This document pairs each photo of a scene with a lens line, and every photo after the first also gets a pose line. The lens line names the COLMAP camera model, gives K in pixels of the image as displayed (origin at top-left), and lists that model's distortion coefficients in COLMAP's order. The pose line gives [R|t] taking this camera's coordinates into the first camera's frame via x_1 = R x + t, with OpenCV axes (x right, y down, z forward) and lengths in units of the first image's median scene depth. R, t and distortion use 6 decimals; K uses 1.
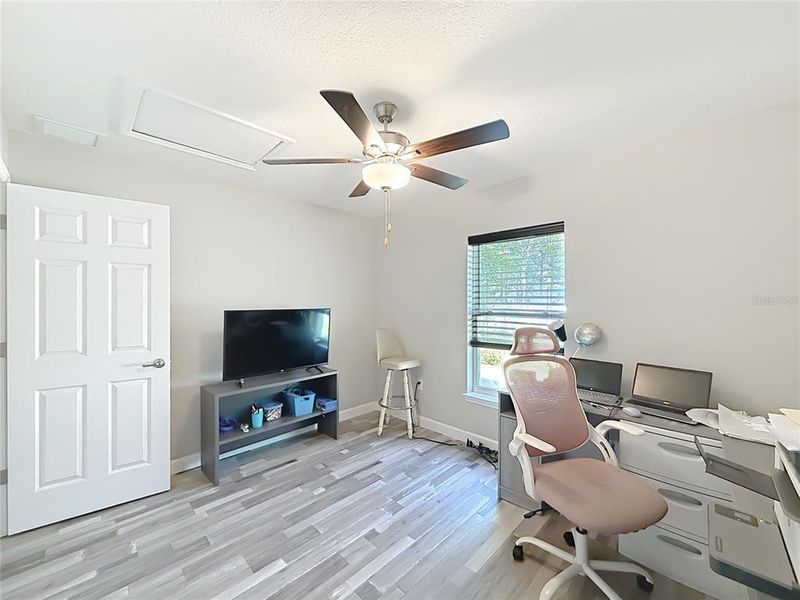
lens RADIAL K [[321.2, 0, 401.7], [0, 321.2, 298.0], [0, 0, 1]] dist [0.000301, 0.000188]
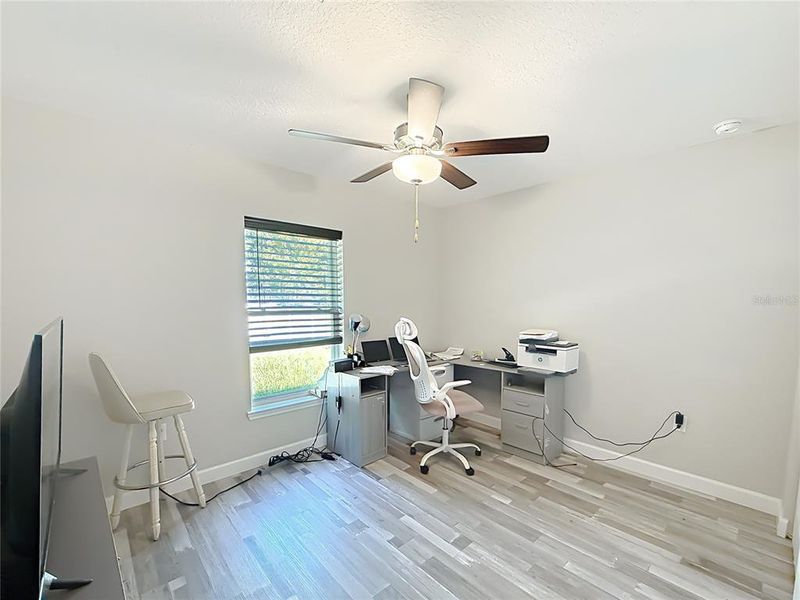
lens RADIAL K [[346.2, 0, 413.3], [0, 346.2, 313.7], [0, 0, 1]] dist [-0.001177, -0.000141]
pose [[0.030050, -0.036492, 0.998882, -1.079369], [-0.008236, 0.999290, 0.036755, 0.022229], [-0.999514, -0.009332, 0.029728, 0.914750]]
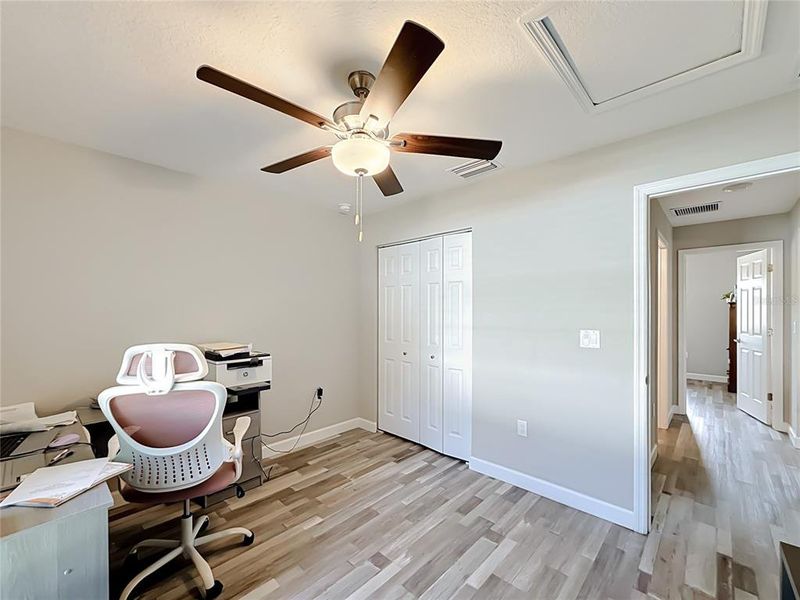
lens RADIAL K [[324.8, 0, 399.1], [0, 324.8, 304.5], [0, 0, 1]] dist [-0.000046, -0.000039]
pose [[-0.999971, 0.000922, -0.007605, -0.131591], [0.001035, 0.999890, -0.014814, 0.013765], [0.007591, -0.014821, -0.999861, 1.735040]]
